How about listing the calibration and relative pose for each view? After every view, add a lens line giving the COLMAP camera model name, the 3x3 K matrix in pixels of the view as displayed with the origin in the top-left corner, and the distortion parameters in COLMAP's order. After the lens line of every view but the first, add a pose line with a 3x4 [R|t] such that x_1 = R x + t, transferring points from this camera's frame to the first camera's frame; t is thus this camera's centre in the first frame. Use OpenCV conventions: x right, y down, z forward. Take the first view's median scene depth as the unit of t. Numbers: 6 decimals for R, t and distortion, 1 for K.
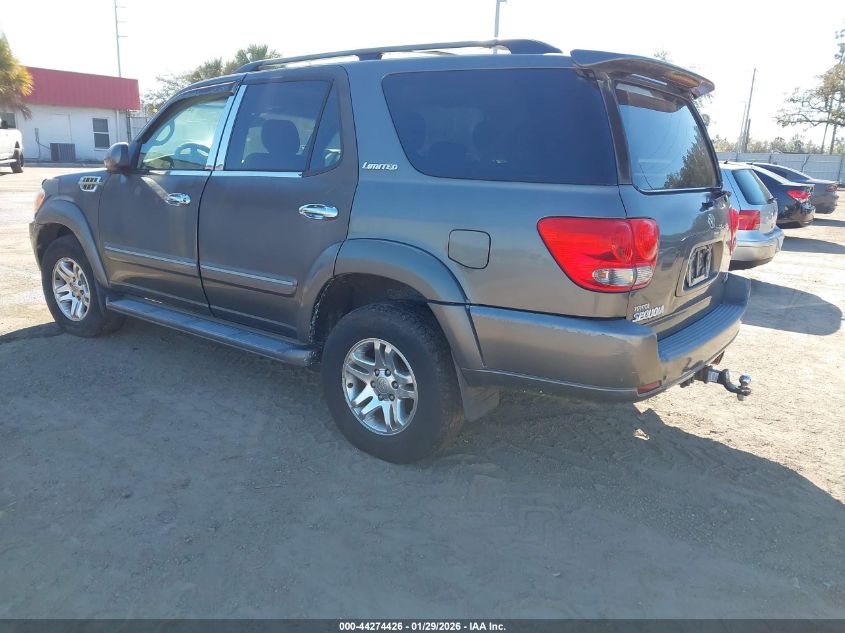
lens RADIAL K [[652.0, 0, 422.5], [0, 652.0, 316.5], [0, 0, 1]] dist [0.007936, 0.000968]
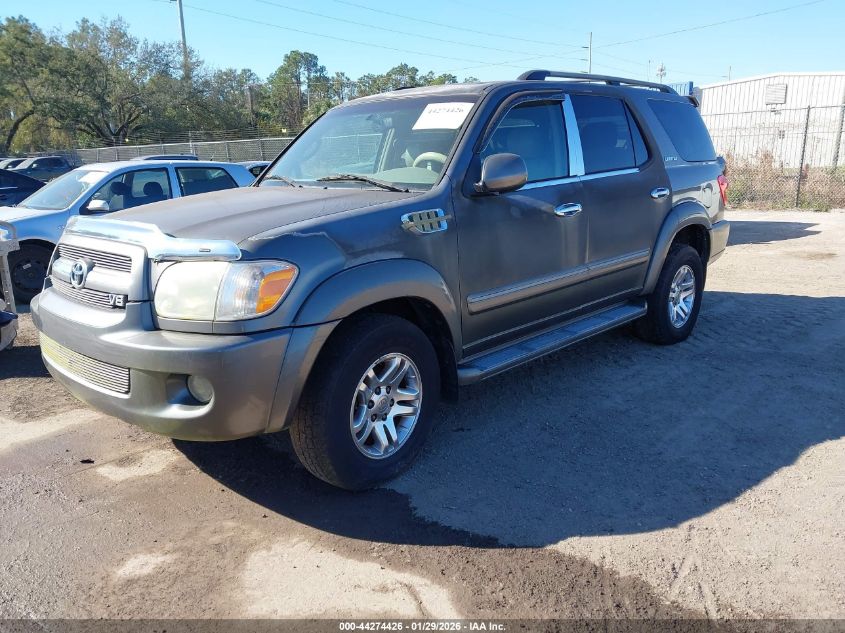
lens RADIAL K [[652.0, 0, 422.5], [0, 652.0, 316.5], [0, 0, 1]] dist [0.007936, 0.000968]
pose [[0.133672, -0.266012, 0.954657, -1.404924], [0.285759, 0.932733, 0.219890, -0.313894], [-0.948933, 0.243408, 0.200696, 1.079430]]
